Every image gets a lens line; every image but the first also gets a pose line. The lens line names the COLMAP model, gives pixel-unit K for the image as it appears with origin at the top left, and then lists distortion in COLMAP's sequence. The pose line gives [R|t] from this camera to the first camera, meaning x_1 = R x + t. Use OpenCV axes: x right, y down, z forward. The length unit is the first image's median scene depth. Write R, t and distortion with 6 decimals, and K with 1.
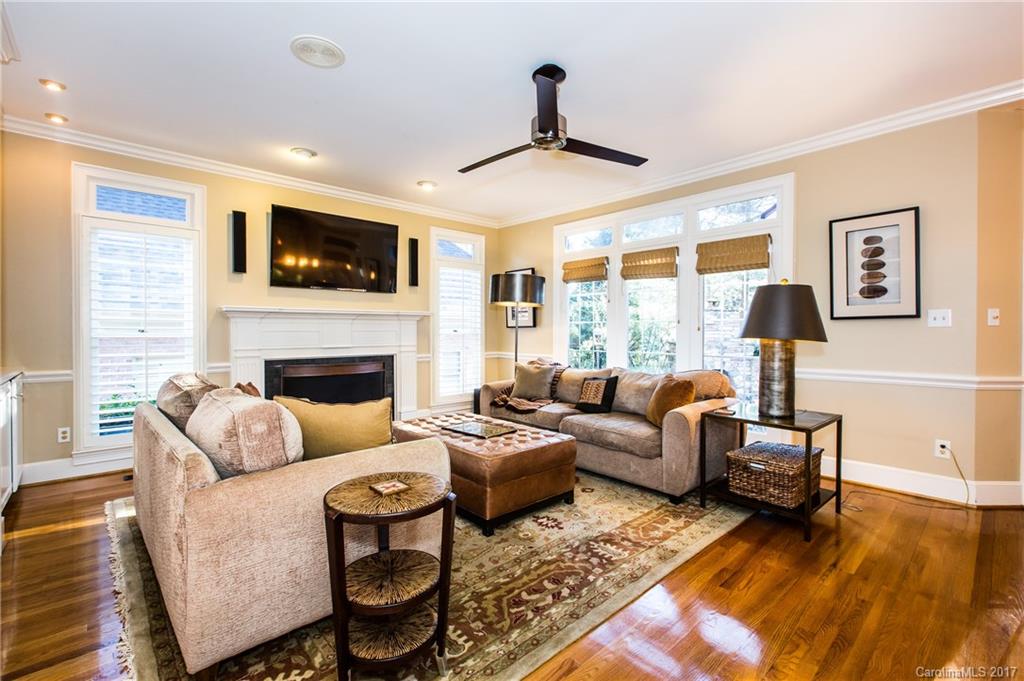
lens RADIAL K [[464.1, 0, 509.8], [0, 464.1, 340.4], [0, 0, 1]] dist [0.004201, 0.000556]
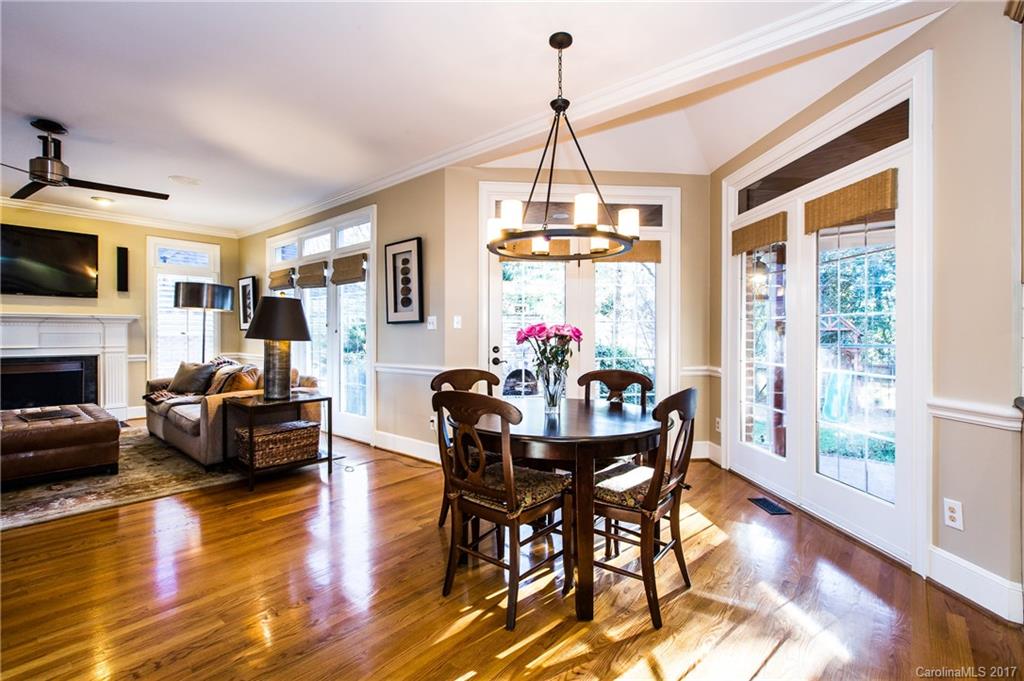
lens RADIAL K [[464.1, 0, 514.2], [0, 464.1, 341.5], [0, 0, 1]] dist [0.004201, 0.000556]
pose [[0.993168, -0.001836, 0.116677, 0.592879], [0.002256, 0.999991, -0.003462, 0.004839], [-0.116670, 0.003702, 0.993164, -0.185967]]
